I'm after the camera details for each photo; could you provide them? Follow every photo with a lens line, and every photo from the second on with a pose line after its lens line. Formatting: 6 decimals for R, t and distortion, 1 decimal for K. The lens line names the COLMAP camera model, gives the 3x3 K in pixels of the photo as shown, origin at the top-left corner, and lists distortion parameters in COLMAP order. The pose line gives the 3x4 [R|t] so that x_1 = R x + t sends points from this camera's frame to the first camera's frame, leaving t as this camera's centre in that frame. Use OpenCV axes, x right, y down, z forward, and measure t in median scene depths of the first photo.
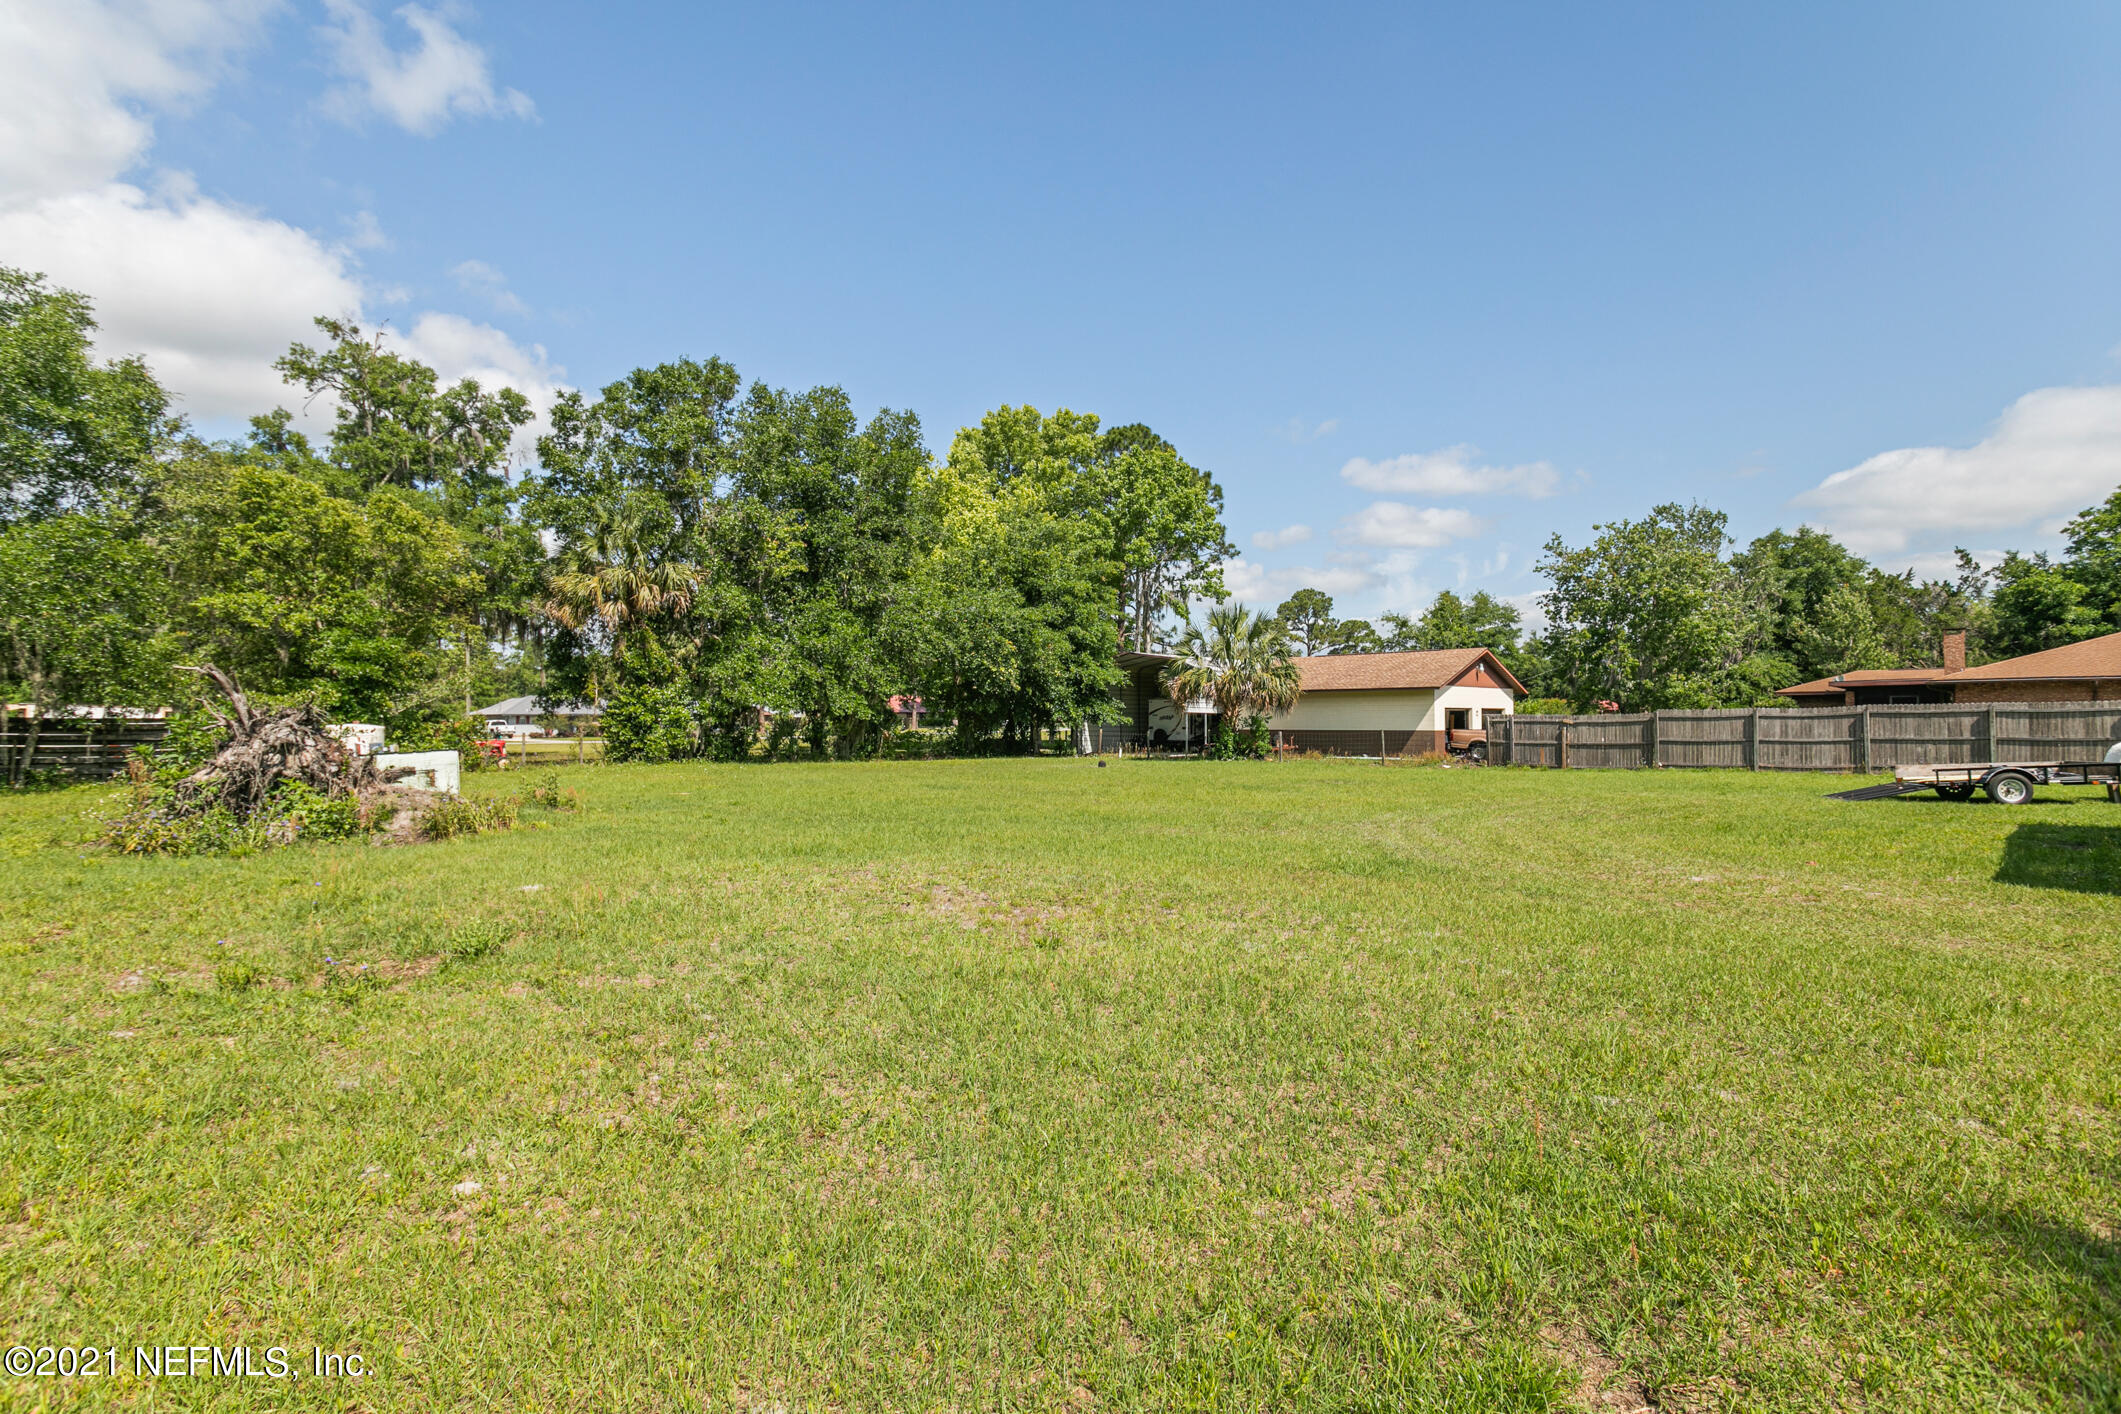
lens RADIAL K [[1015.2, 0, 1063.9], [0, 1015.2, 713.9], [0, 0, 1]] dist [0.000654, -0.000033]
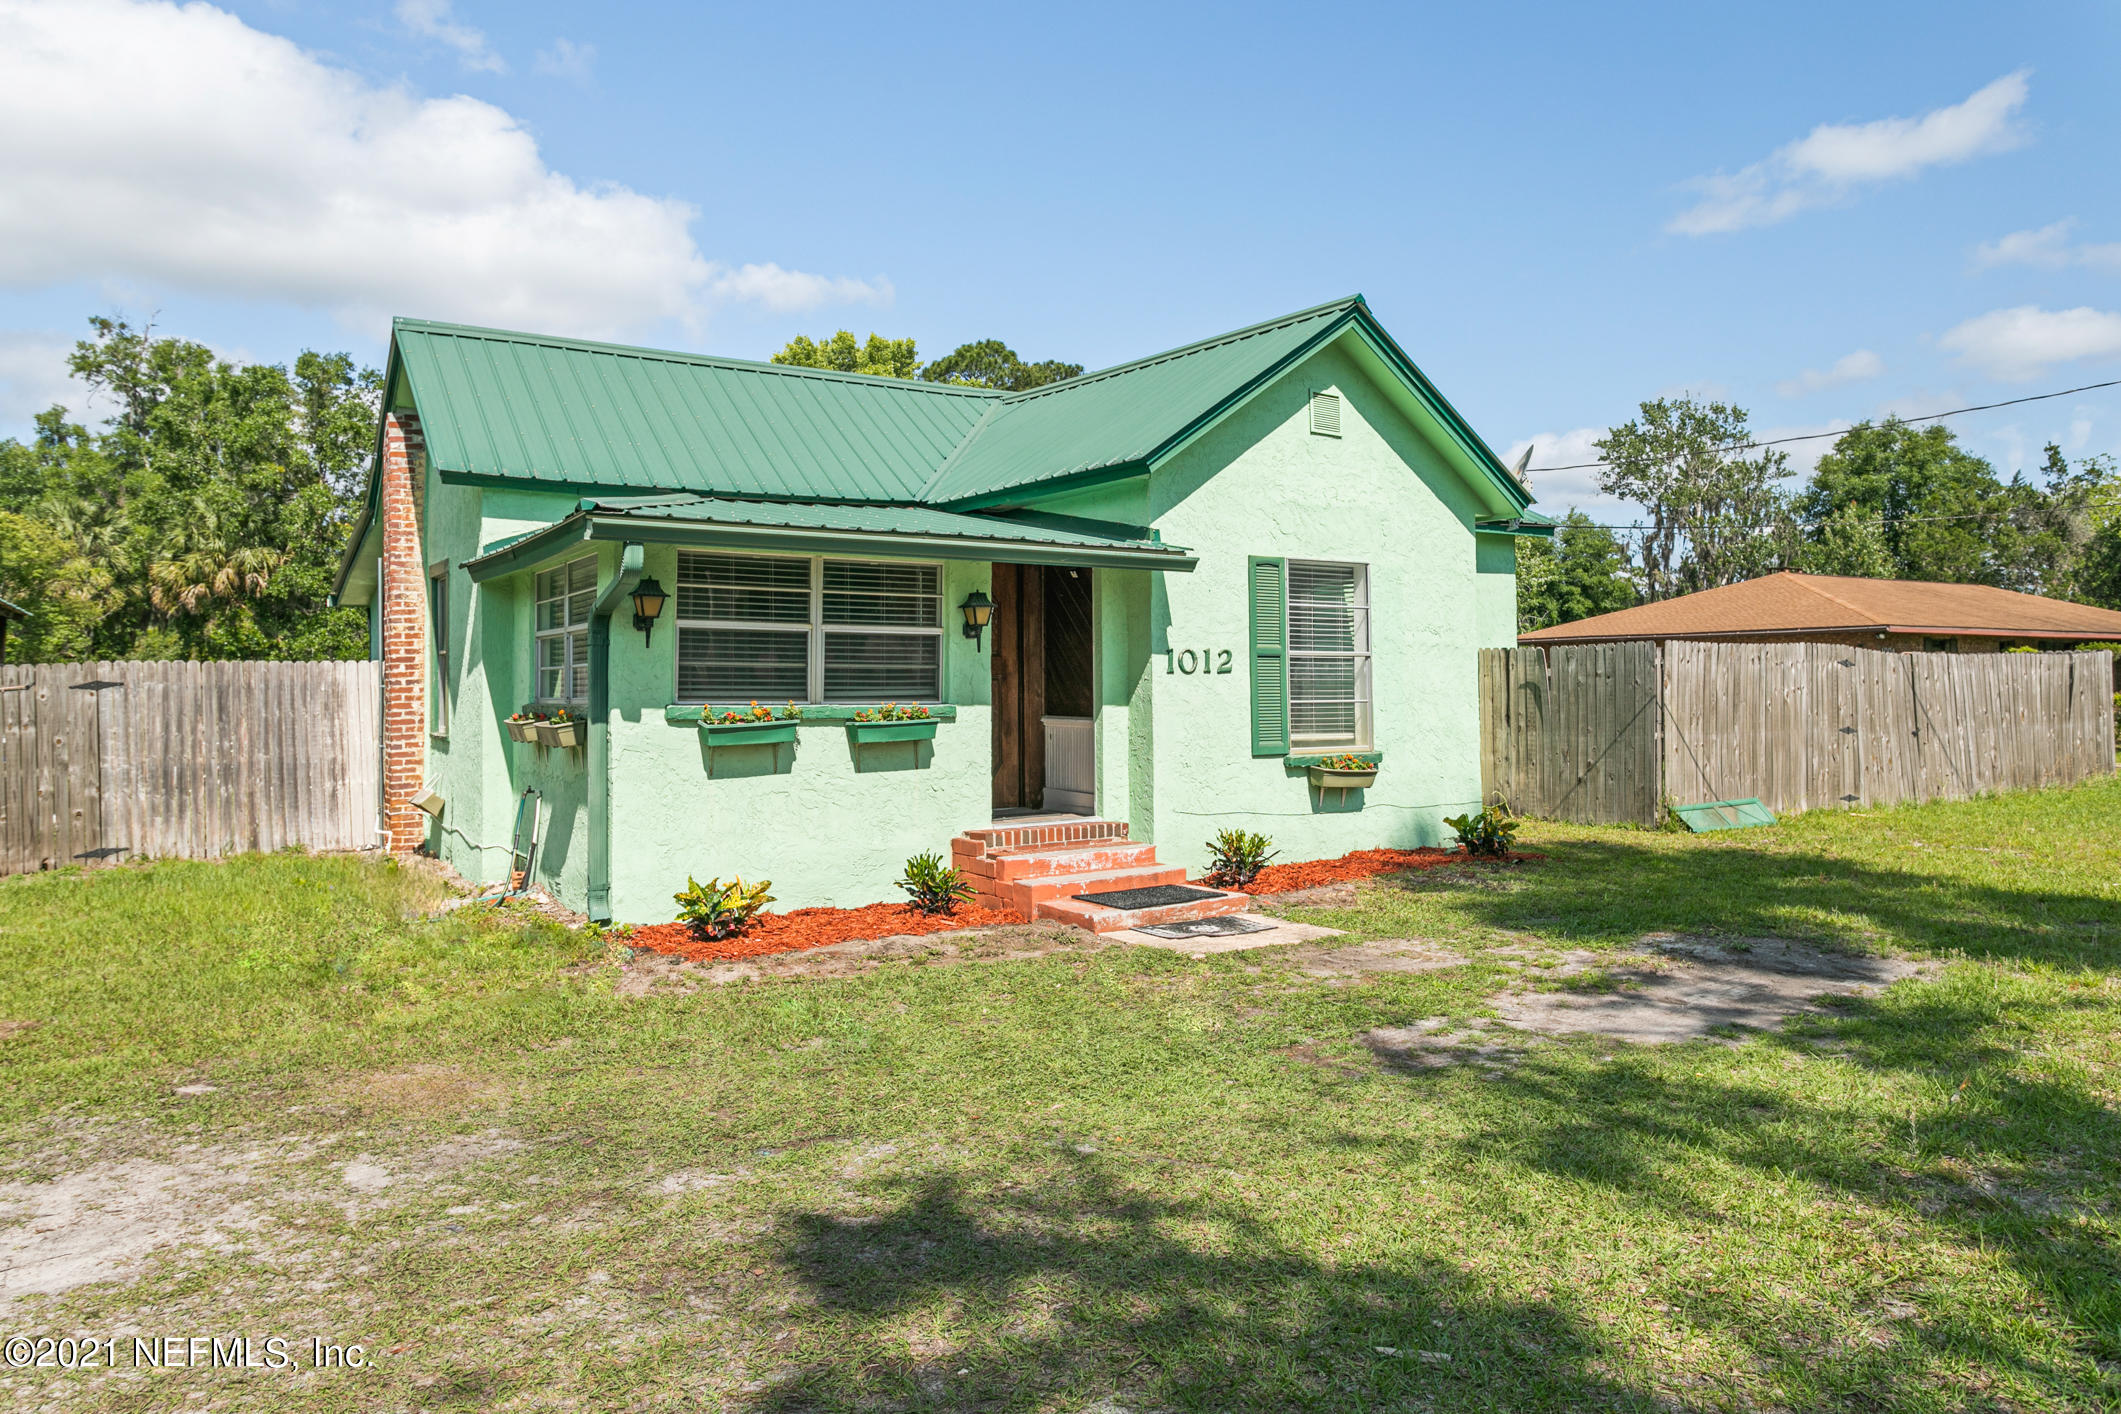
lens RADIAL K [[1386.1, 0, 1055.4], [0, 1386.1, 662.6], [0, 0, 1]] dist [0.002886, -0.006893]
pose [[0.972861, -0.008518, -0.231231, 0.627696], [0.006961, 0.999947, -0.007549, -0.004944], [0.231284, 0.005735, 0.972869, -0.203208]]
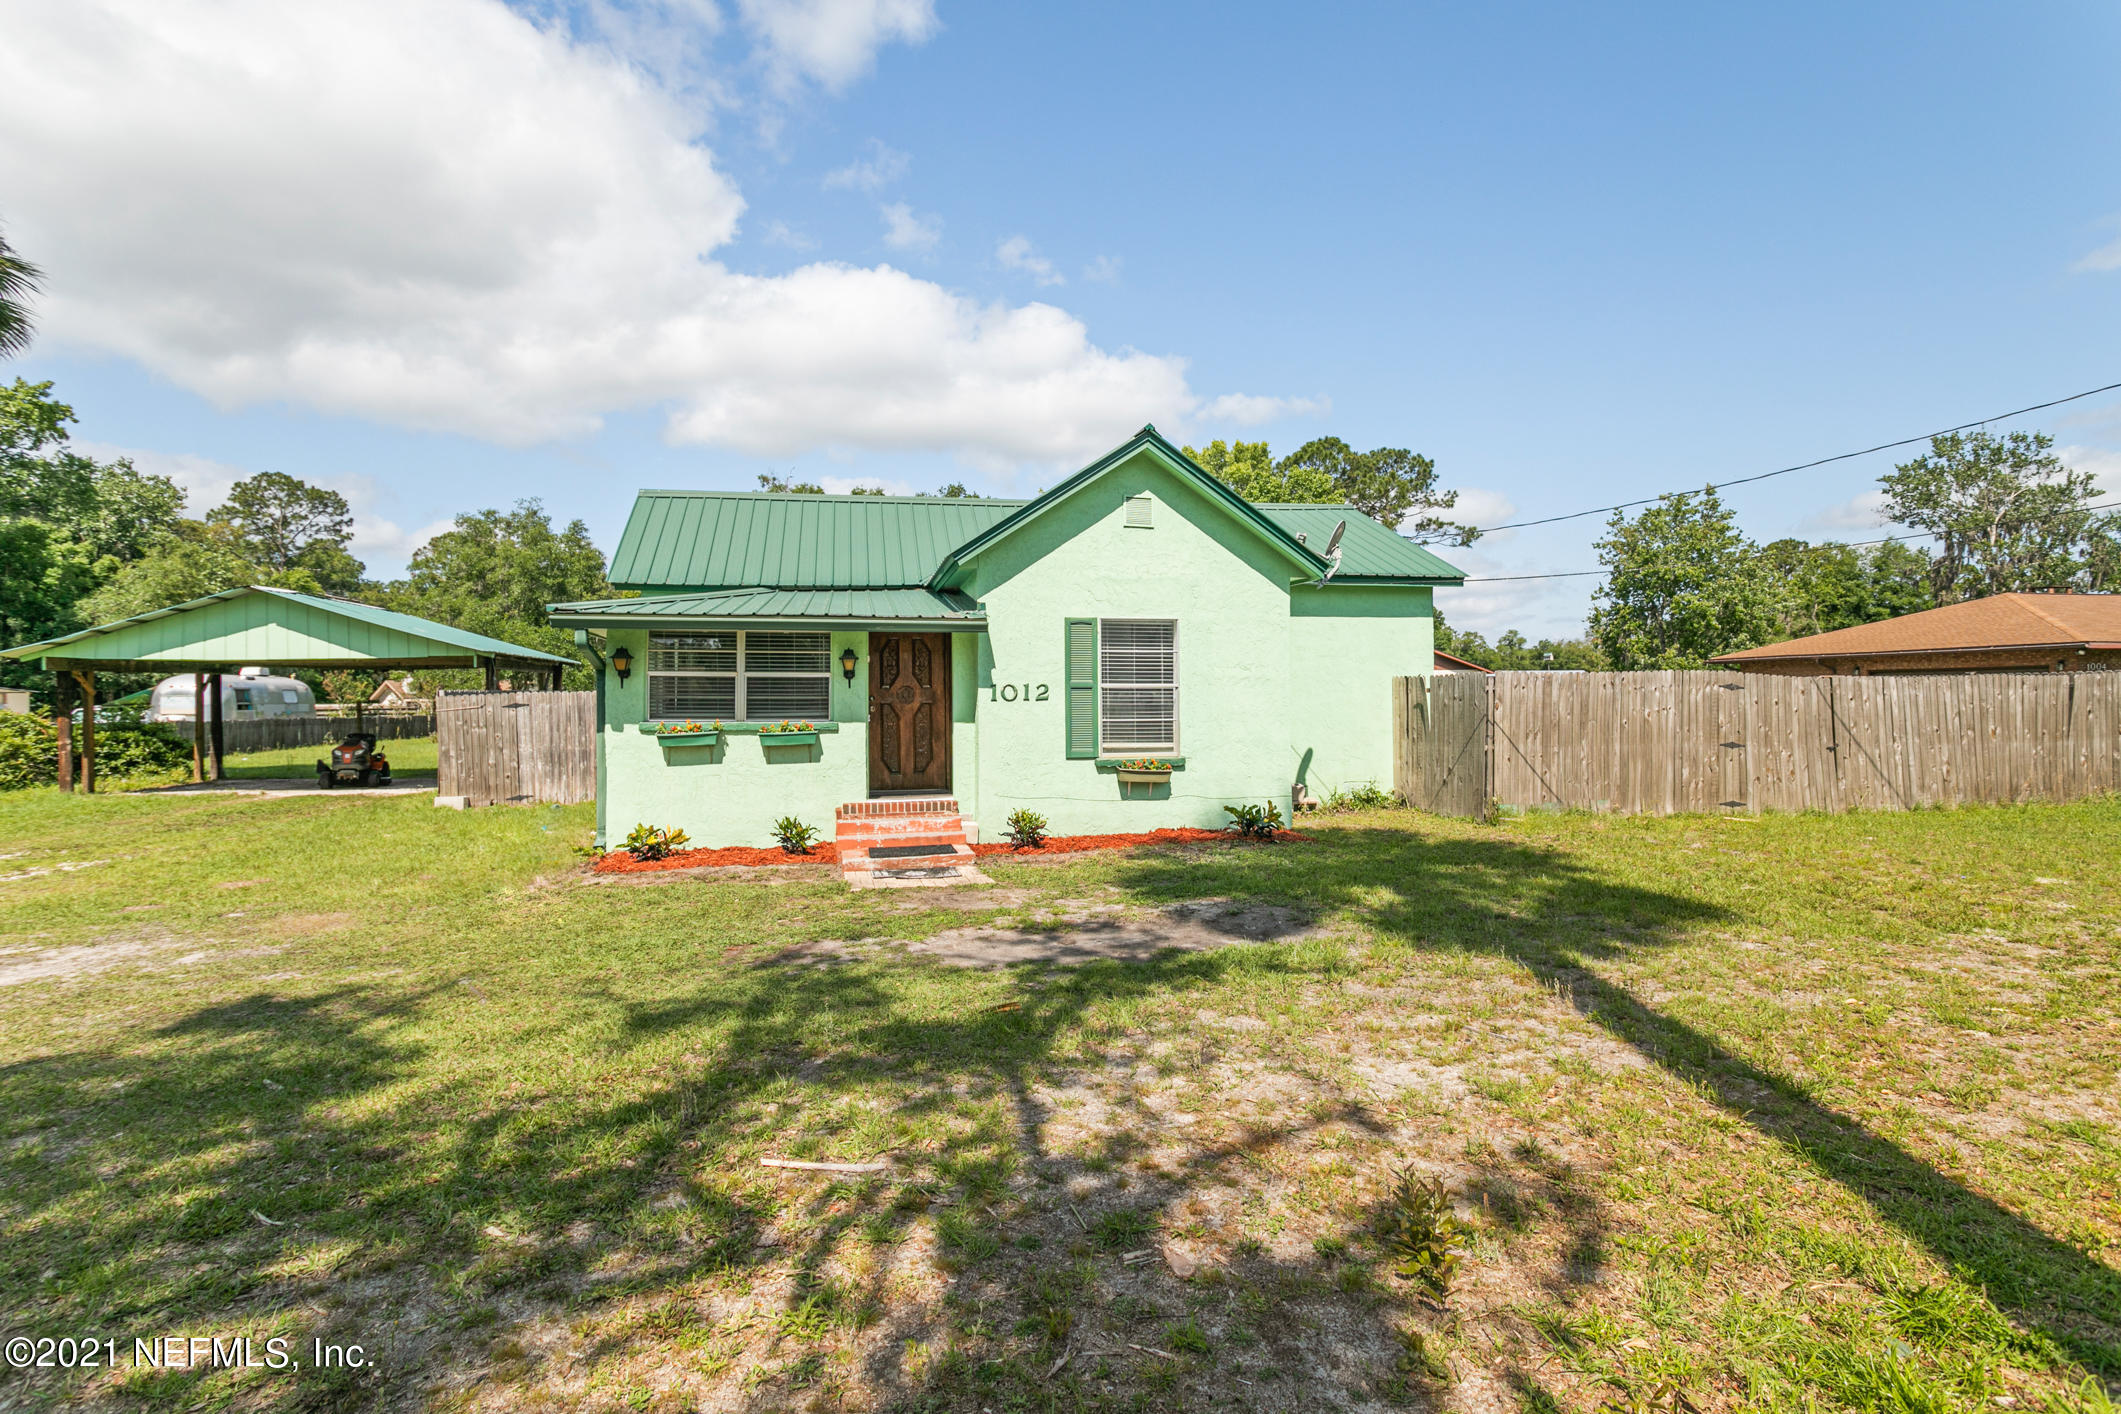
lens RADIAL K [[1004.5, 0, 1060.5], [0, 1004.5, 707.0], [0, 0, 1]] dist [0.001639, 0.000571]
pose [[0.823474, 0.000312, -0.567354, 0.741338], [0.011267, 0.999794, 0.016904, -0.007173], [0.567242, -0.020313, 0.823300, -0.167746]]
